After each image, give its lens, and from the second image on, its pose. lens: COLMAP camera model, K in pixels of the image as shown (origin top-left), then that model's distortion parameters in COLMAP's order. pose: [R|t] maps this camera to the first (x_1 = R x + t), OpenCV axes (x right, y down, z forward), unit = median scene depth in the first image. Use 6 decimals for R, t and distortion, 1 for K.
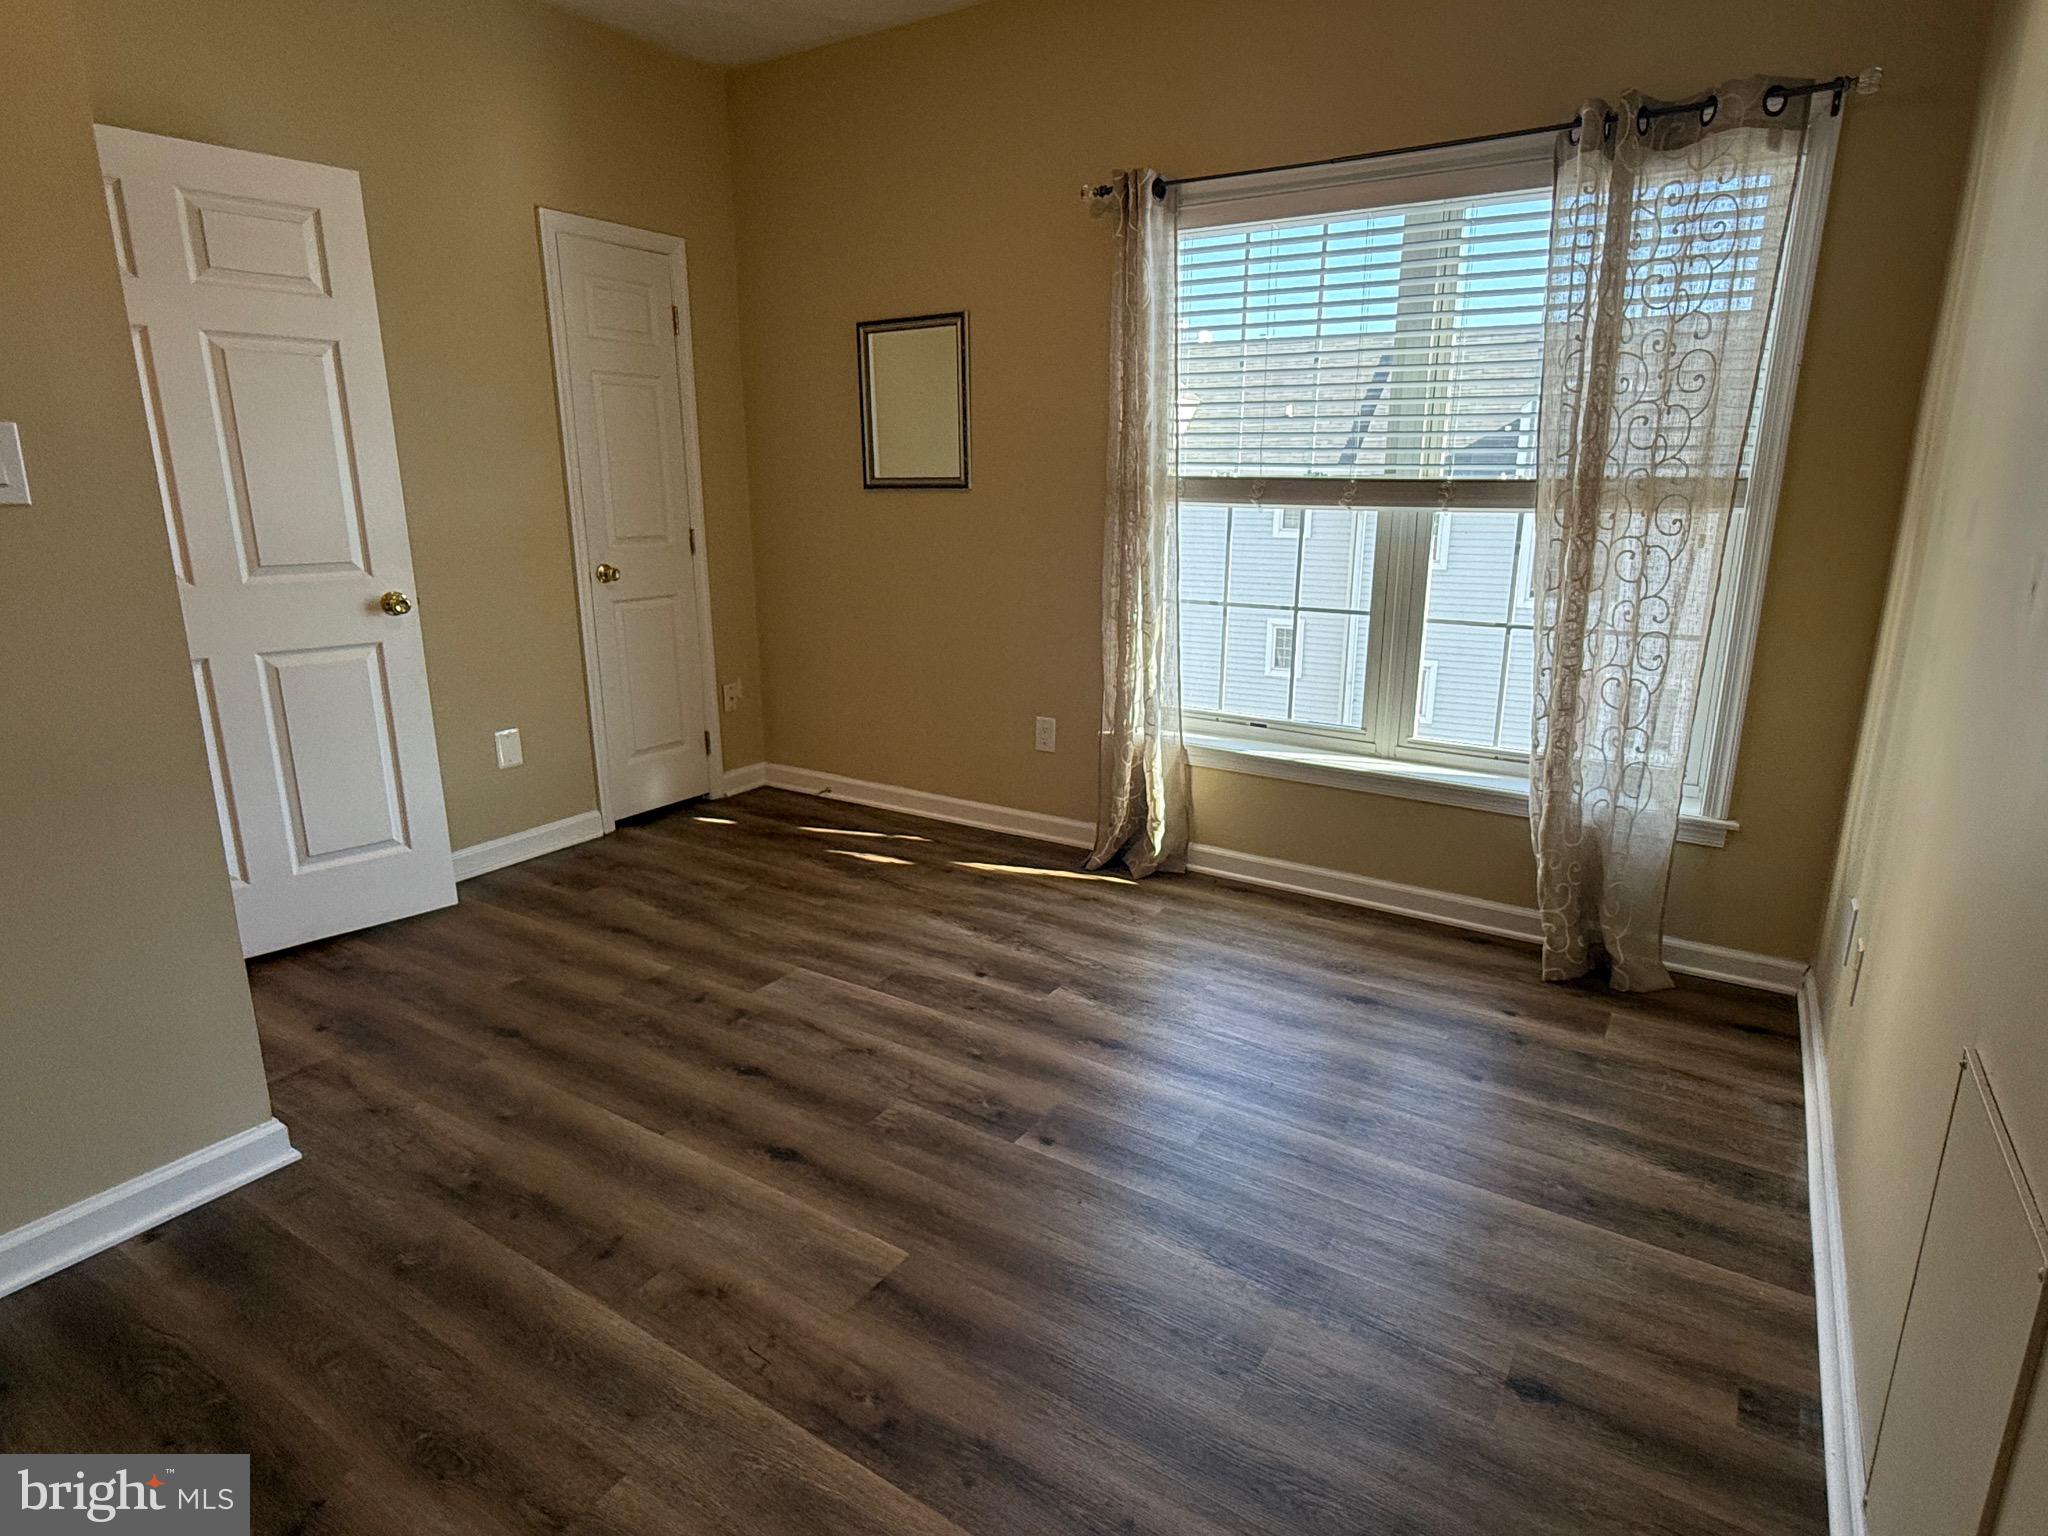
lens RADIAL K [[1114.3, 0, 1024.0], [0, 1114.3, 768.0], [0, 0, 1]] dist [-0.003088, -0.000908]
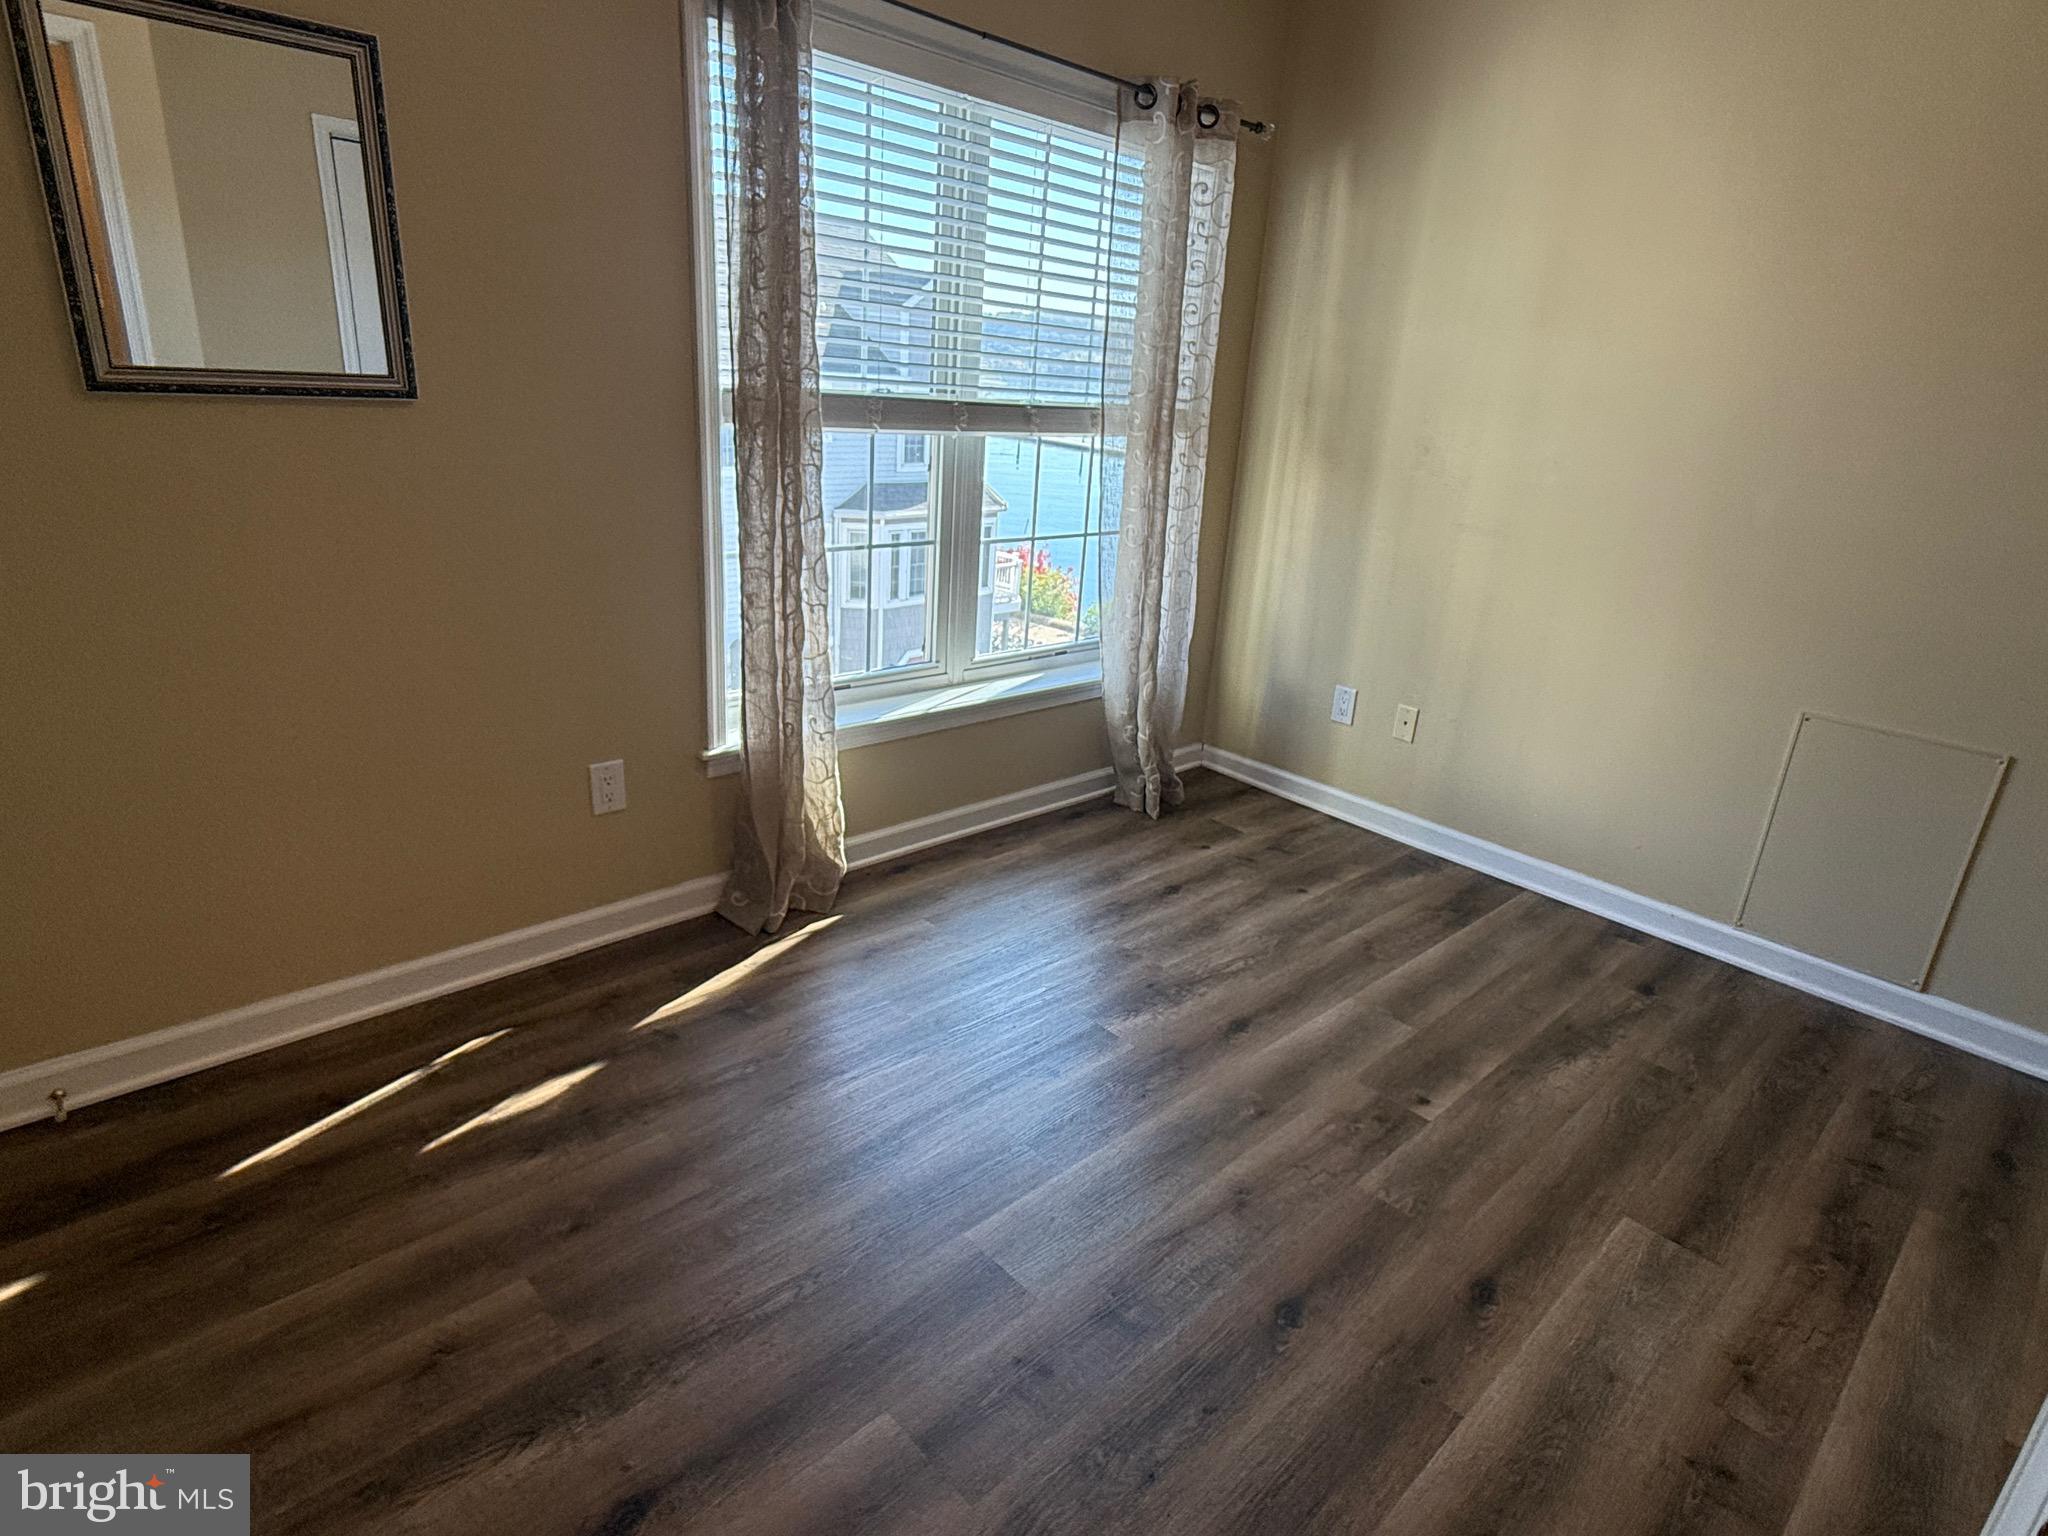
lens RADIAL K [[1114.3, 0, 1024.0], [0, 1114.3, 768.0], [0, 0, 1]] dist [-0.003088, -0.000908]
pose [[0.225873, -0.314861, 0.921870, -0.632302], [0.182500, 0.943248, 0.277447, -0.214387], [-0.956909, 0.105574, 0.270517, 0.716181]]
